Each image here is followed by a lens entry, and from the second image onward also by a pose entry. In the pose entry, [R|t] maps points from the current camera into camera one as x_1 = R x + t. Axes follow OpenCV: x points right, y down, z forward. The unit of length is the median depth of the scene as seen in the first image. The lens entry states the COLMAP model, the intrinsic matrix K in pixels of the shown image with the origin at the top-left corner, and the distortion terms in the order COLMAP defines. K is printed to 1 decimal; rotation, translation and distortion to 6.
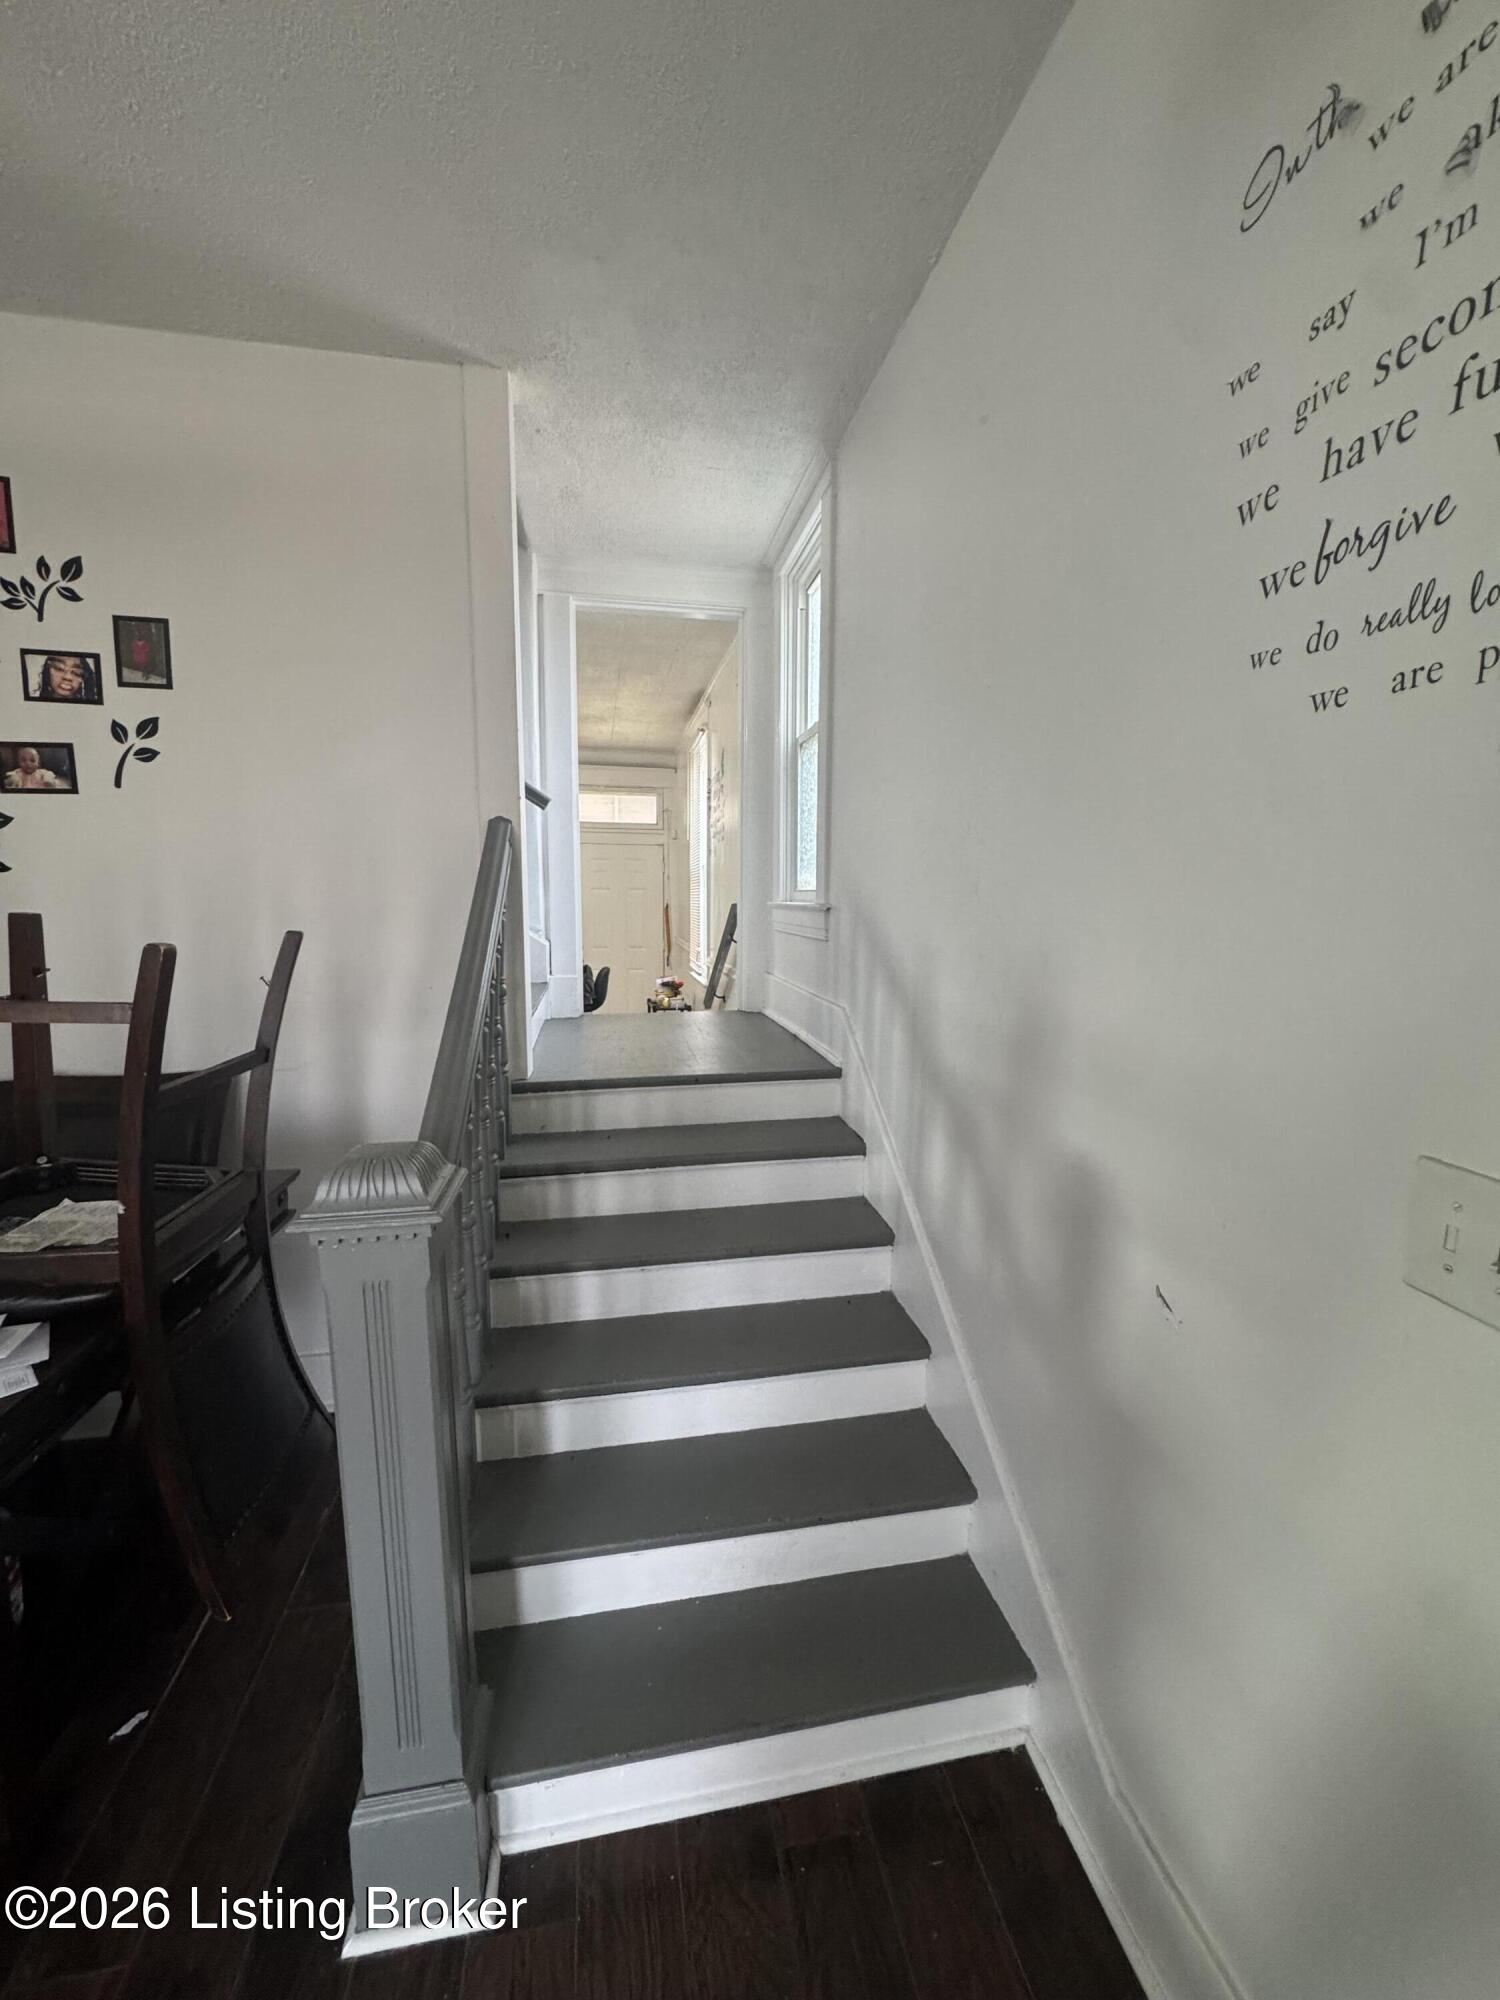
lens RADIAL K [[796.2, 0, 750.0], [0, 796.2, 1000.0], [0, 0, 1]] dist [-0.005381, -0.000194]
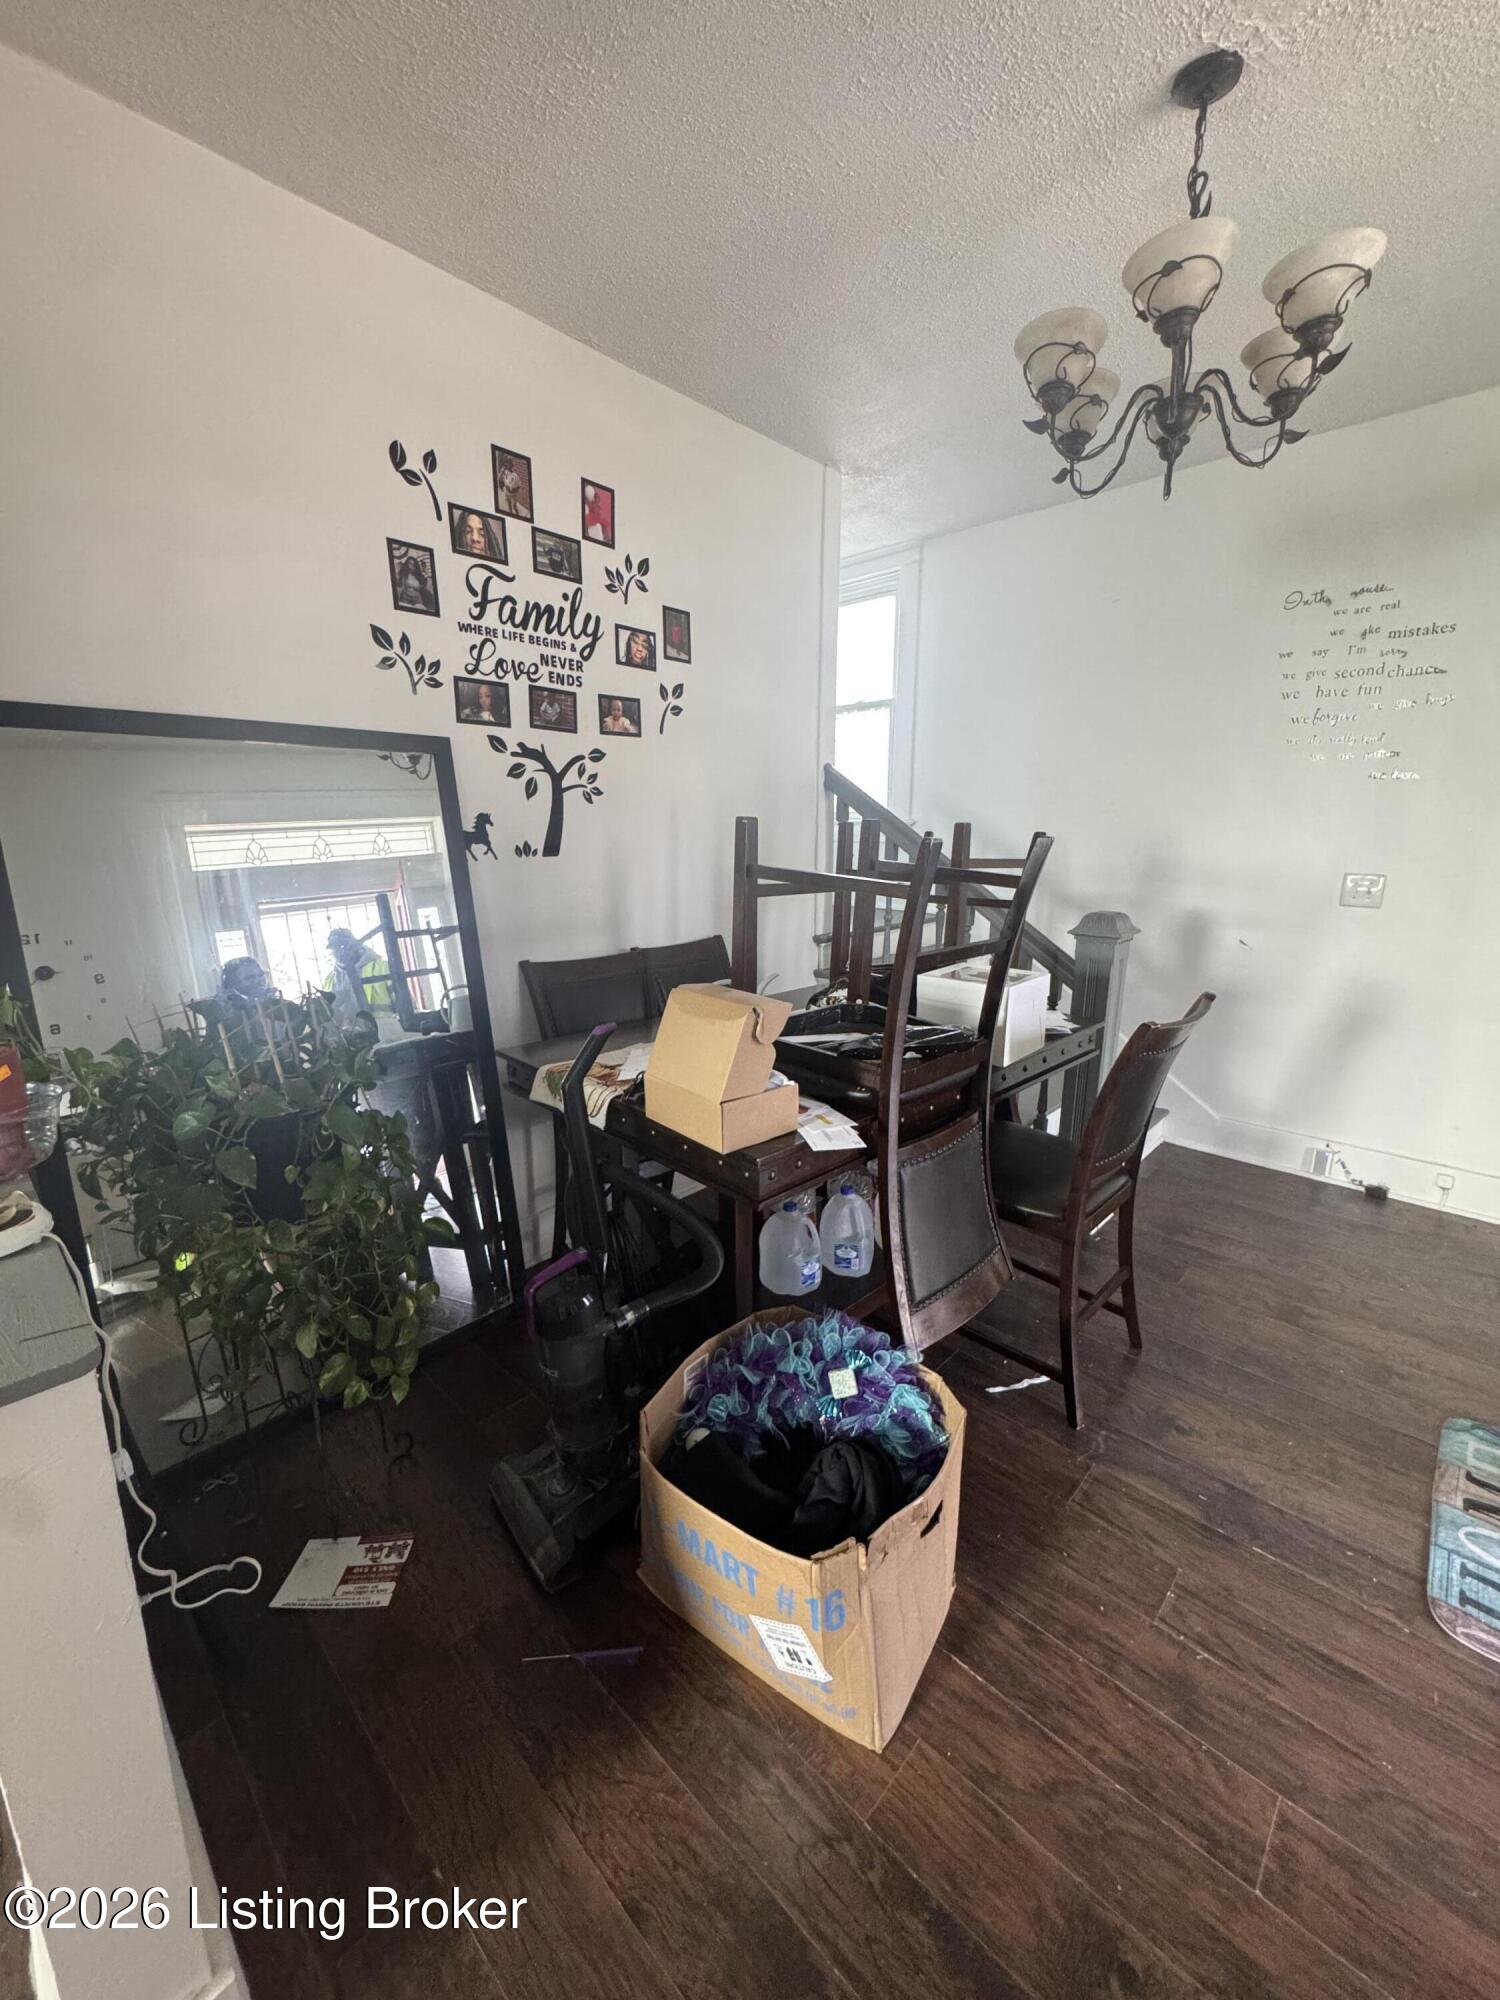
lens RADIAL K [[796.2, 0, 750.0], [0, 796.2, 1000.0], [0, 0, 1]] dist [-0.005381, -0.000194]
pose [[0.813293, -0.133681, 0.566290, -1.554213], [0.082367, 0.989900, 0.115385, 0.042679], [-0.575995, -0.047198, 0.816089, -0.238594]]
